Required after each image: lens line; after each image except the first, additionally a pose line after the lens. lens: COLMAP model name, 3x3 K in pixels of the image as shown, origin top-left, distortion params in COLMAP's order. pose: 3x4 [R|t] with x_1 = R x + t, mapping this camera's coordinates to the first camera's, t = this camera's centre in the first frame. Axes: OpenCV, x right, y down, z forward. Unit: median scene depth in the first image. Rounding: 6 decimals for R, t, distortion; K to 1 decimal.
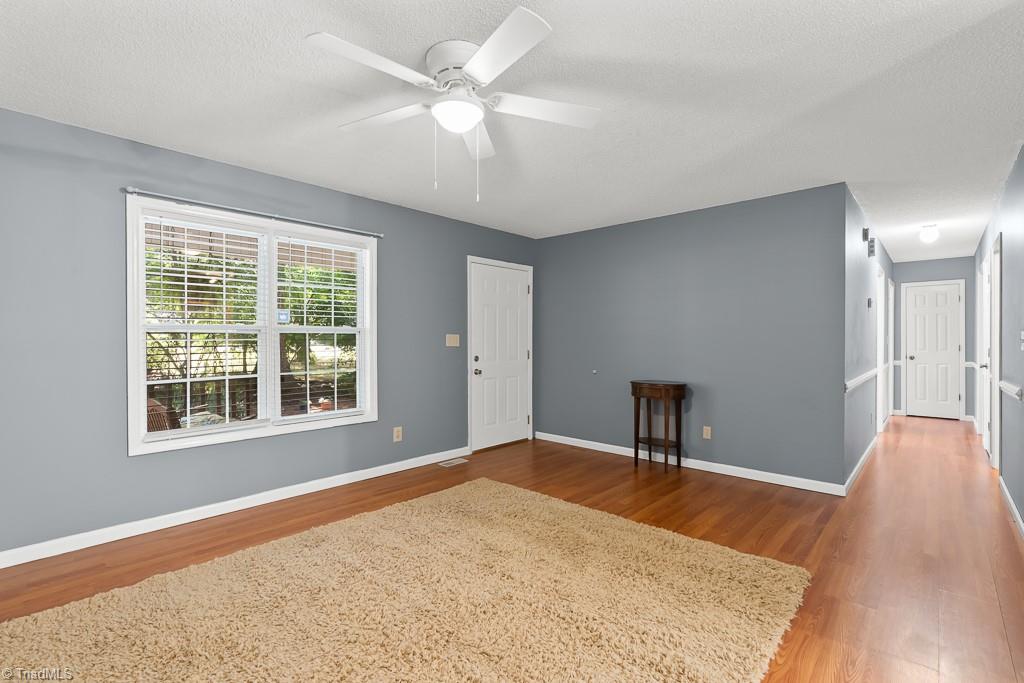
lens RADIAL K [[467.4, 0, 510.2], [0, 467.4, 337.8], [0, 0, 1]] dist [-0.004755, -0.000278]
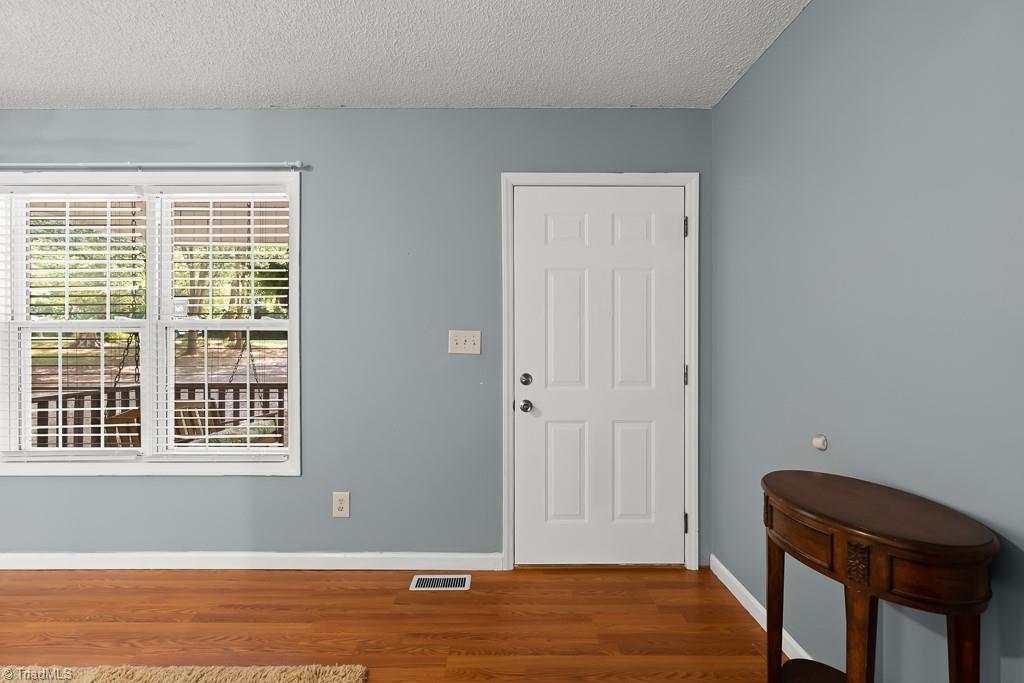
lens RADIAL K [[467.4, 0, 510.2], [0, 467.4, 334.2], [0, 0, 1]] dist [-0.004755, -0.000278]
pose [[0.684469, -0.002871, -0.729037, 0.290787], [0.001848, 0.999996, -0.002203, -0.001845], [0.729040, 0.000161, 0.684471, 0.682371]]
